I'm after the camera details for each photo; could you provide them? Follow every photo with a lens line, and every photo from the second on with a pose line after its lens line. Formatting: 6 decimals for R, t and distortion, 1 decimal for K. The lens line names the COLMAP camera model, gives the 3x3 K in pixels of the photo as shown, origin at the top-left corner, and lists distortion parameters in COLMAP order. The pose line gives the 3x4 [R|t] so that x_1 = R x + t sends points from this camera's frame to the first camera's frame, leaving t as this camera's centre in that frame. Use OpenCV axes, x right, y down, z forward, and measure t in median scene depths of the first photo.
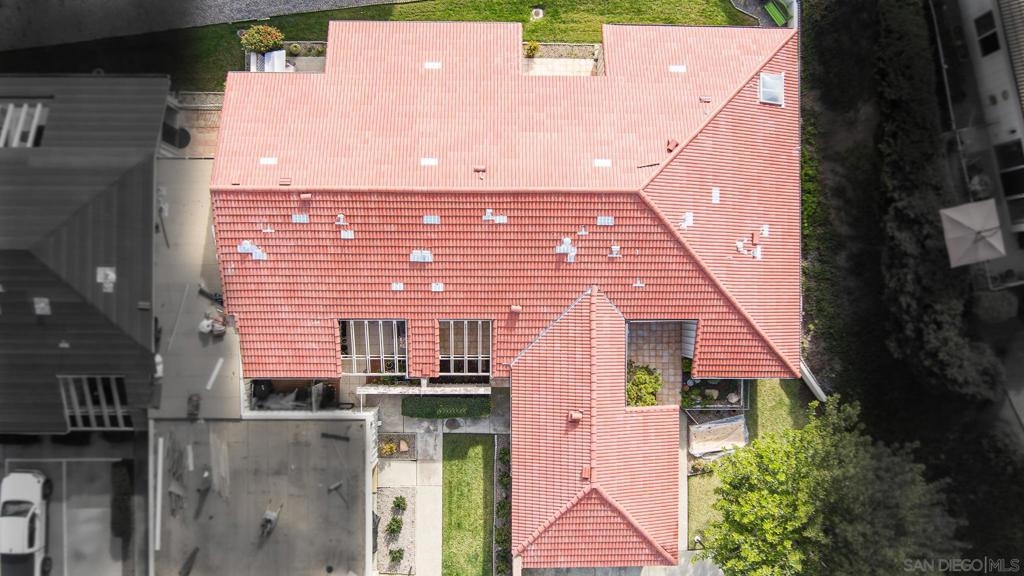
lens RADIAL K [[842.4, 0, 512.0], [0, 842.4, 288.0], [0, 0, 1]] dist [-0.007699, -0.003746]
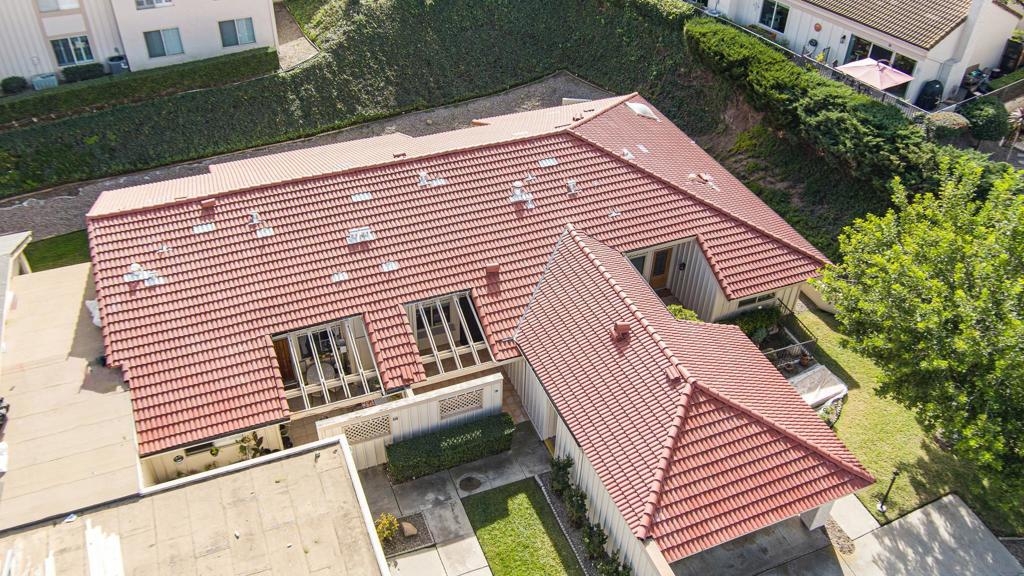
lens RADIAL K [[842.8, 0, 512.0], [0, 842.8, 288.0], [0, 0, 1]] dist [-0.030287, 0.004497]
pose [[0.925790, -0.241765, 0.290625, -0.213067], [0.378034, 0.588068, -0.715029, 0.609094], [0.001962, 0.771833, 0.635823, 0.499773]]
